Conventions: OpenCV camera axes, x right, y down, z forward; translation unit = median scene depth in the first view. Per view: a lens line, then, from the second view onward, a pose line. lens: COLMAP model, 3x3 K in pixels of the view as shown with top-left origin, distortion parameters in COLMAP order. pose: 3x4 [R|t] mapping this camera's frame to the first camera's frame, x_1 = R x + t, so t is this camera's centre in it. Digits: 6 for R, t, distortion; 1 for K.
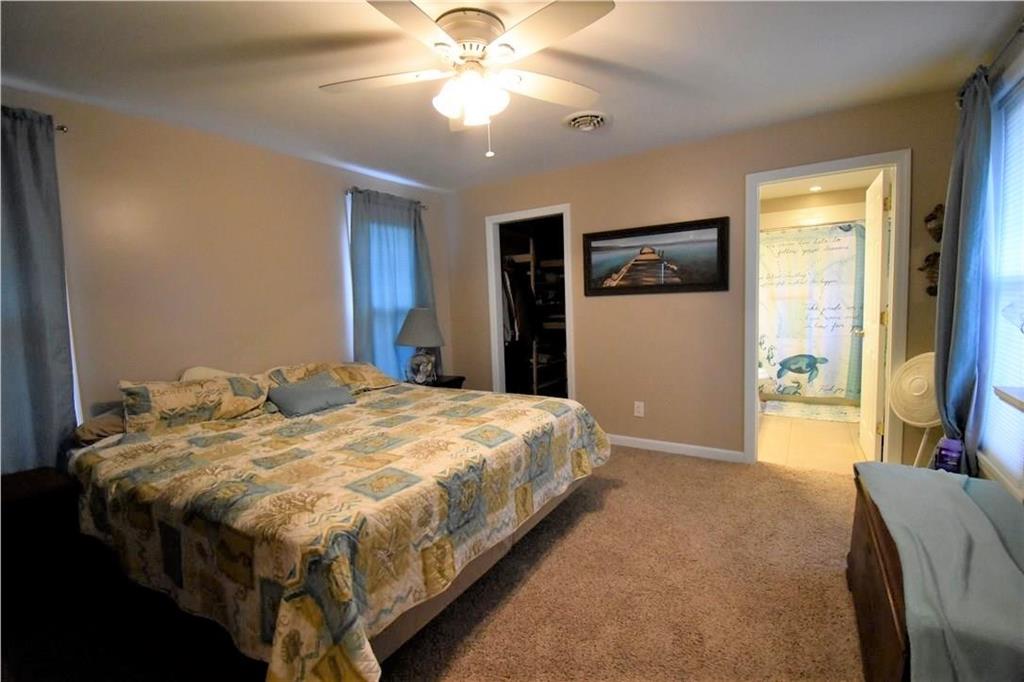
lens RADIAL K [[465.6, 0, 510.6], [0, 465.6, 340.1], [0, 0, 1]] dist [-0.000889, -0.000357]
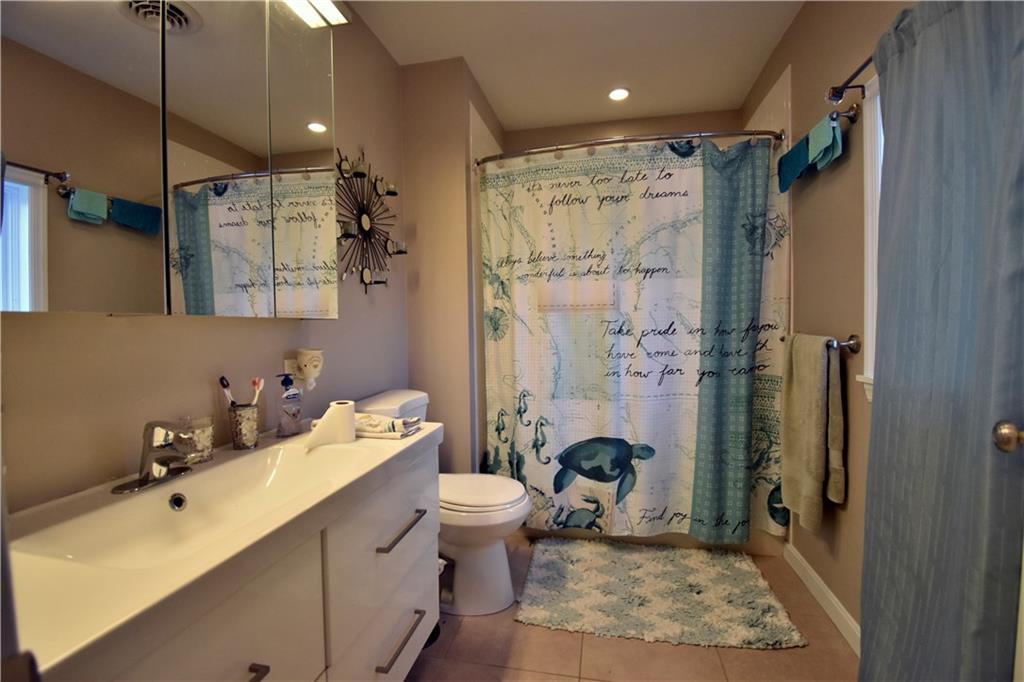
lens RADIAL K [[465.6, 0, 513.2], [0, 465.6, 337.8], [0, 0, 1]] dist [-0.000889, -0.000357]
pose [[0.935419, 0.009468, 0.353415, 0.399456], [0.012079, 0.998202, -0.058713, -0.037860], [-0.353335, 0.059190, 0.933622, 0.627233]]
